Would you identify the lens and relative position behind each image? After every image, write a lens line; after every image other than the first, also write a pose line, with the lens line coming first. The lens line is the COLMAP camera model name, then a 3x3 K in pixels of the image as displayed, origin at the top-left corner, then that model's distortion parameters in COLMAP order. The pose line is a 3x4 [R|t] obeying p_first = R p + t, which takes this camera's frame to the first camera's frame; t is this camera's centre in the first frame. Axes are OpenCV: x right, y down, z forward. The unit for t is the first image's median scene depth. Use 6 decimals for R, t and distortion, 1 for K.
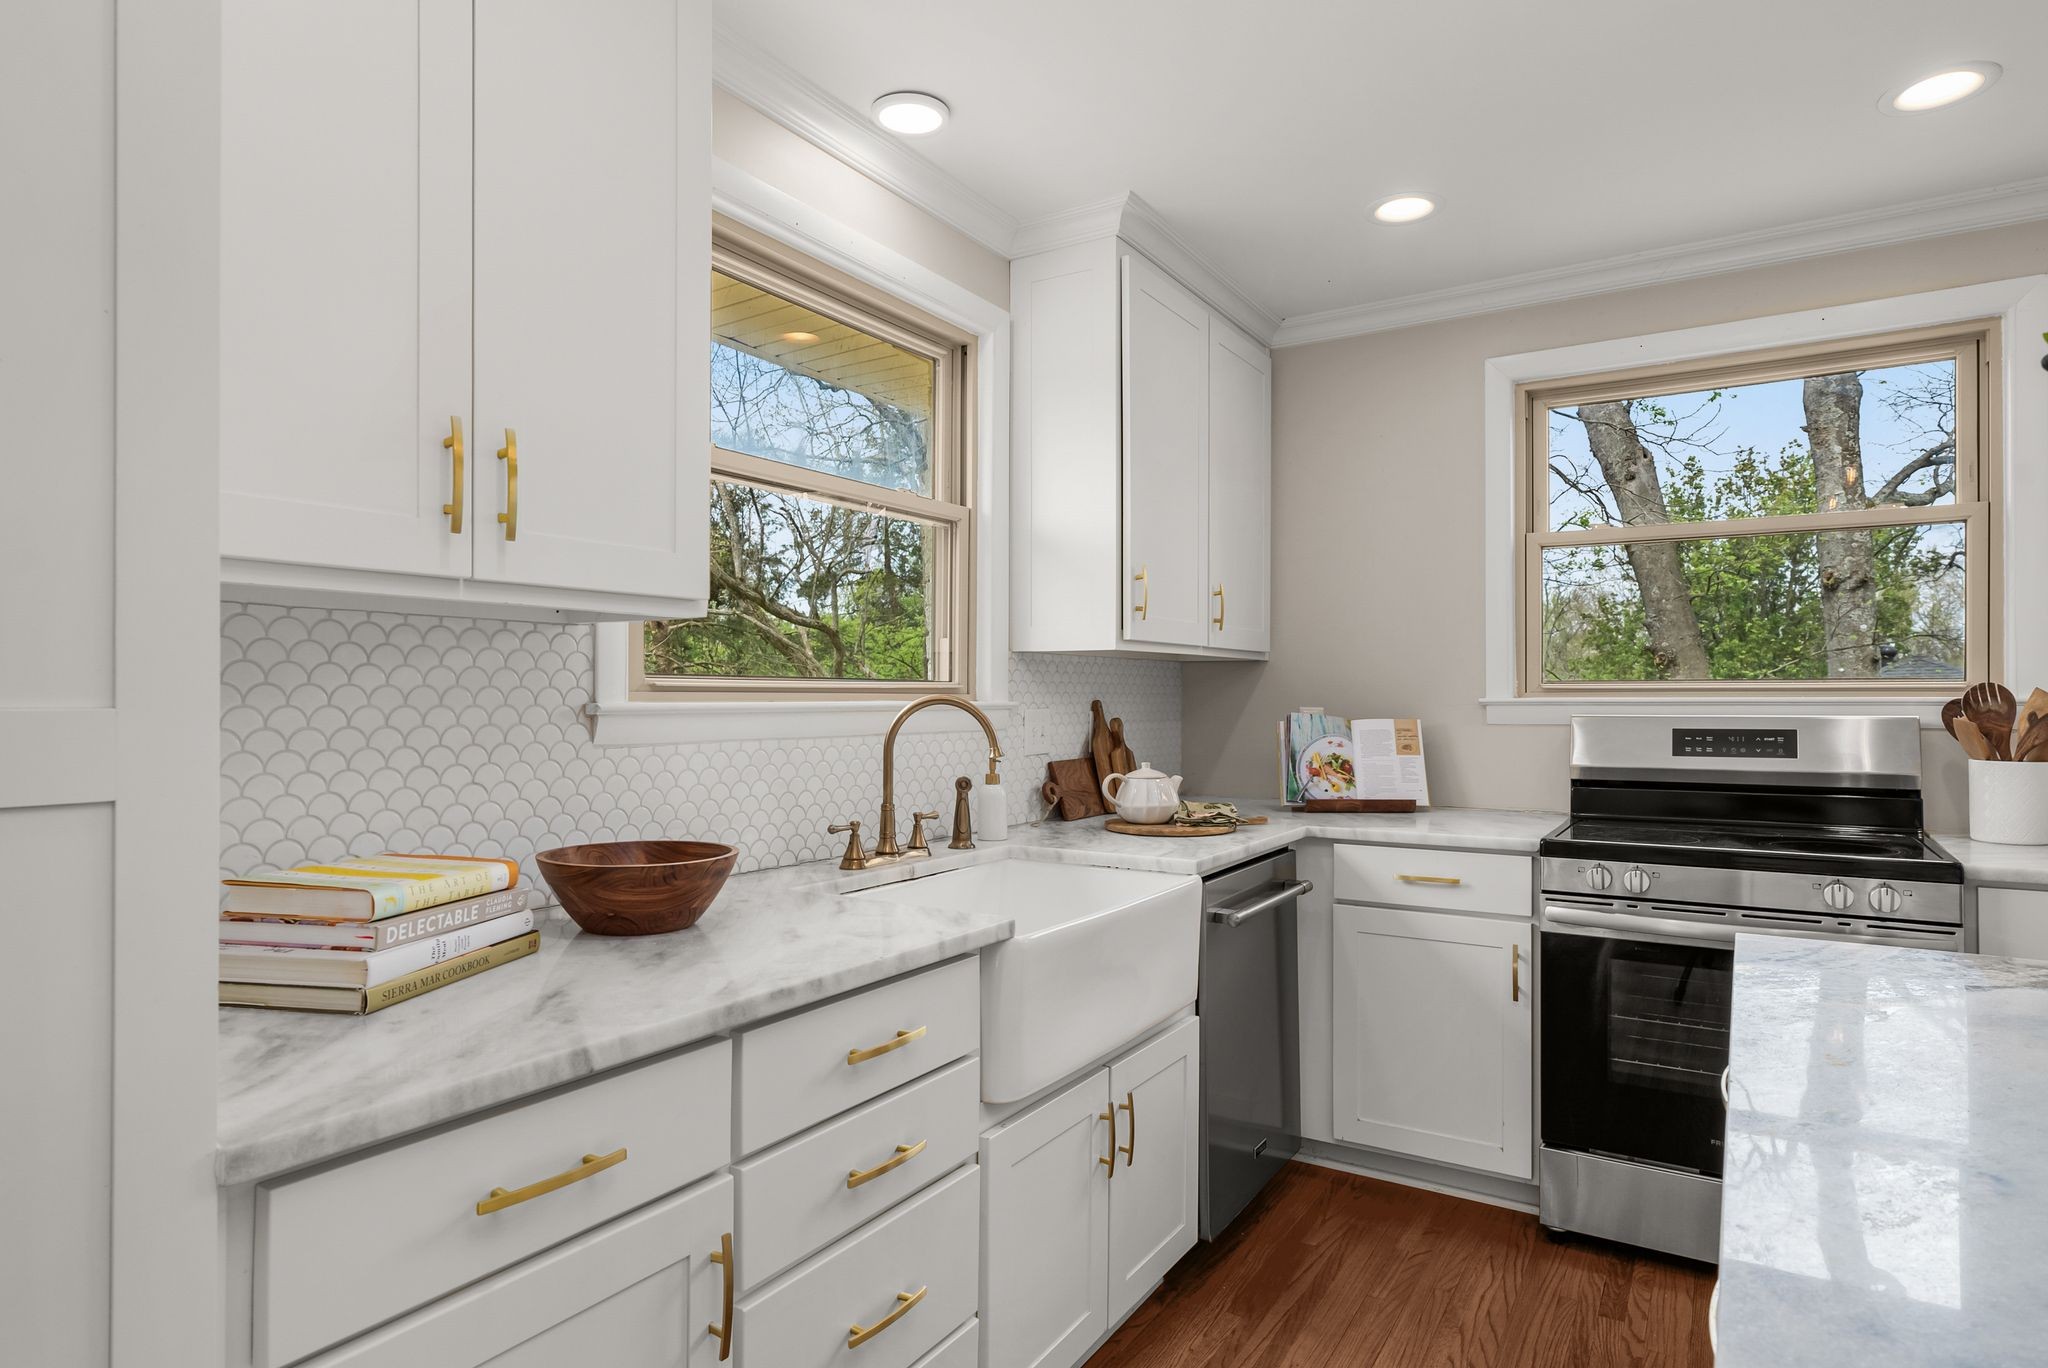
lens RADIAL K [[1149.2, 0, 1026.8], [0, 1149.2, 688.3], [0, 0, 1]] dist [0.006749, 0.001175]
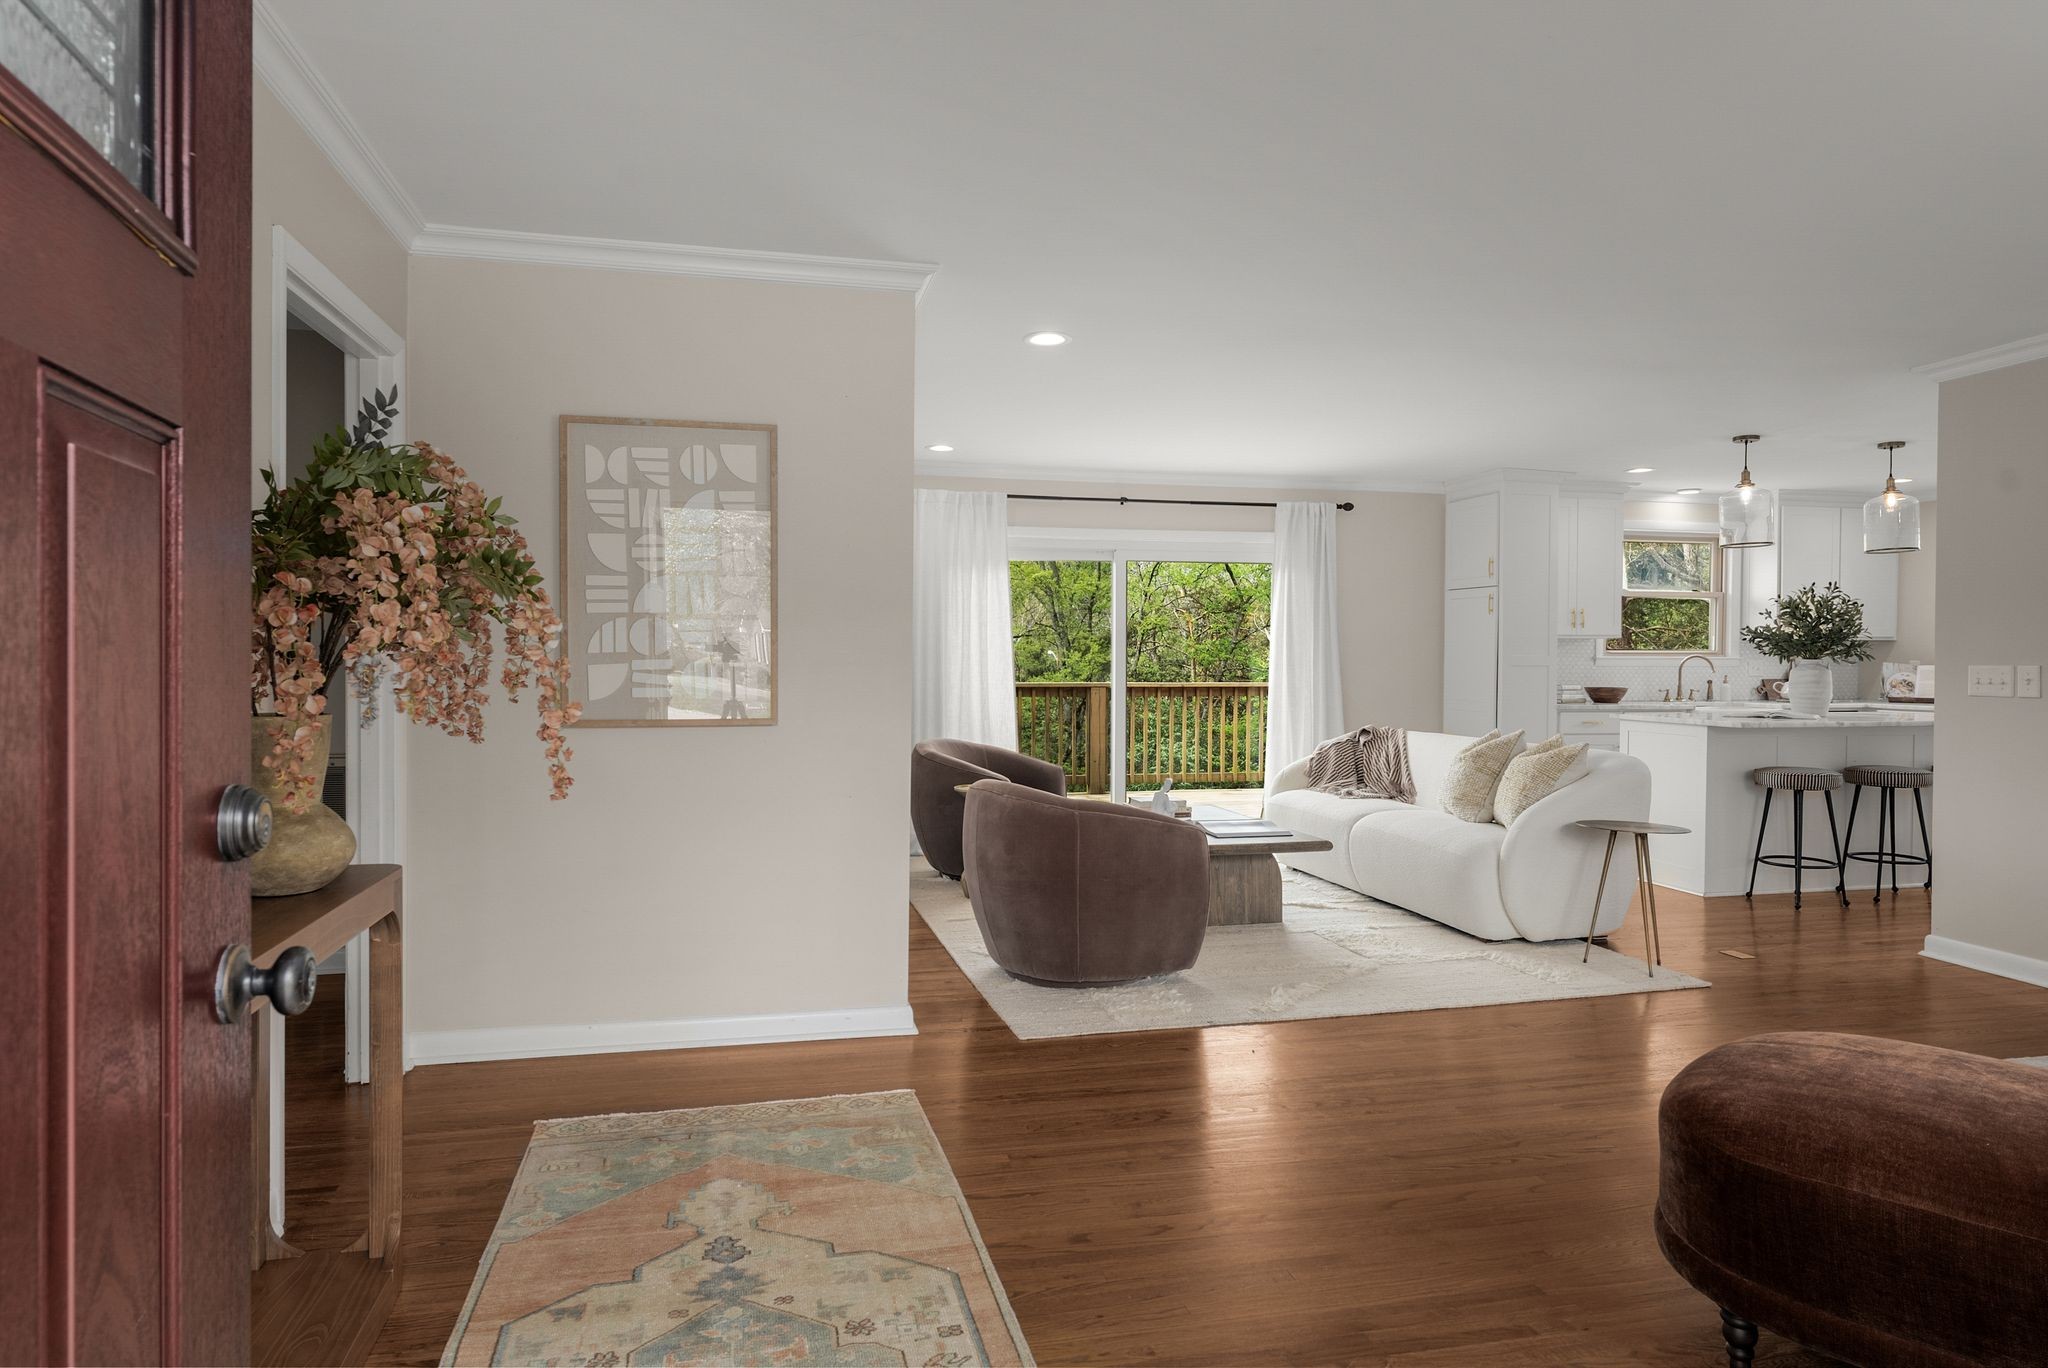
lens RADIAL K [[1149.2, 0, 1020.5], [0, 1149.2, 676.3], [0, 0, 1]] dist [0.006749, 0.001175]
pose [[0.702514, 0.016633, -0.711475, 0.984581], [0.001504, 0.999690, 0.024855, -0.020019], [0.711668, -0.018531, 0.702271, -2.967114]]
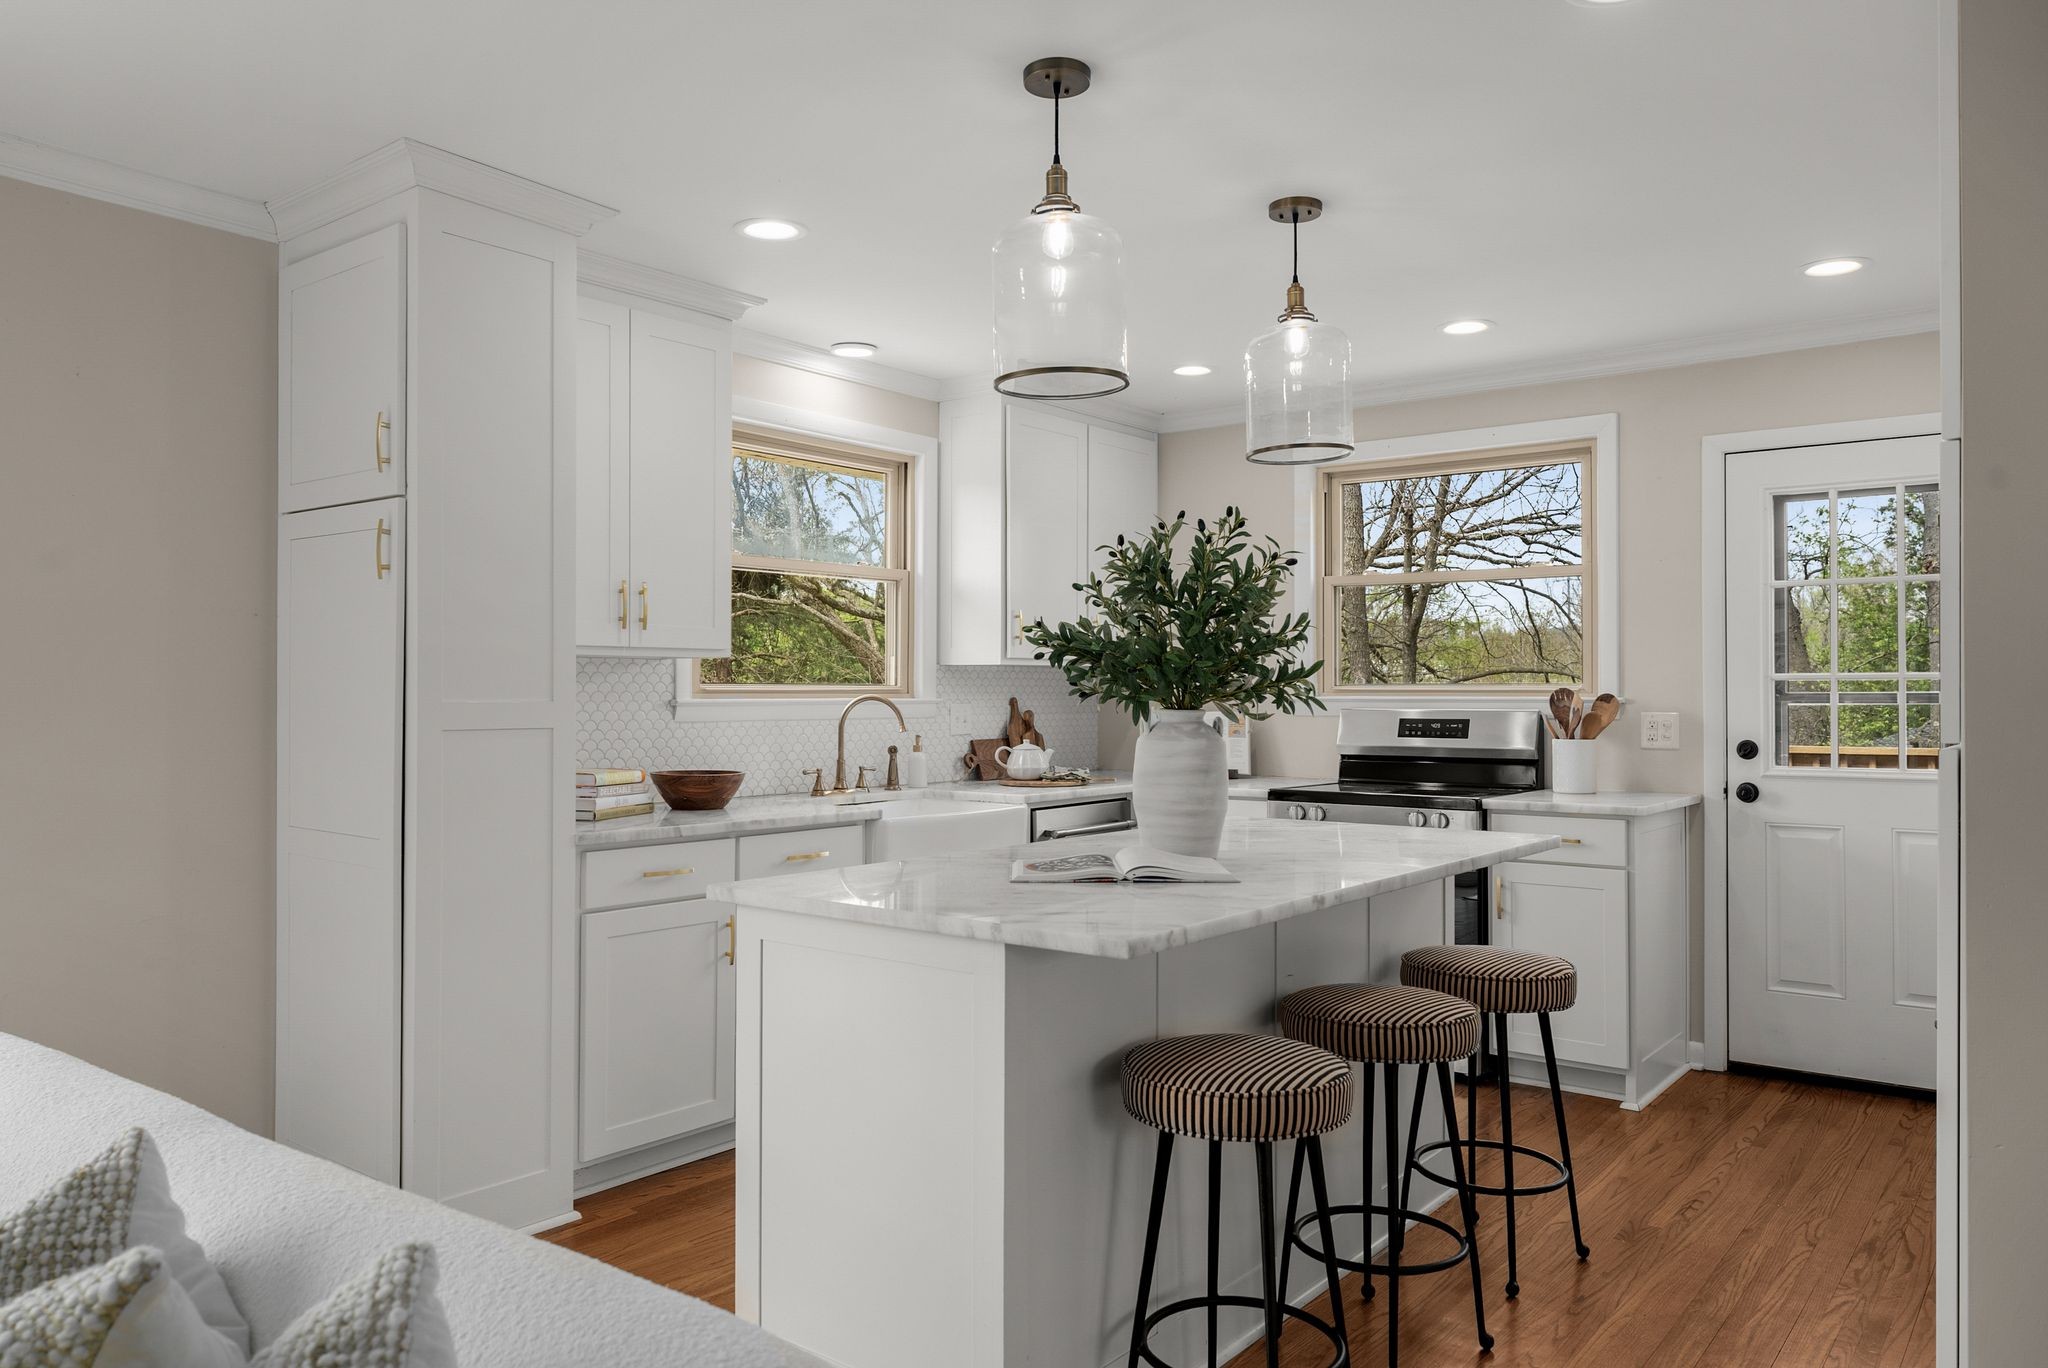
lens RADIAL K [[1458.7, 0, 1020.8], [0, 1458.7, 688.2], [0, 0, 1]] dist [-0.004907, -0.000985]
pose [[0.994437, 0.001514, -0.105320, 0.364880], [-0.000884, 0.999981, 0.006032, -0.016978], [0.105327, -0.005905, 0.994420, -1.091870]]
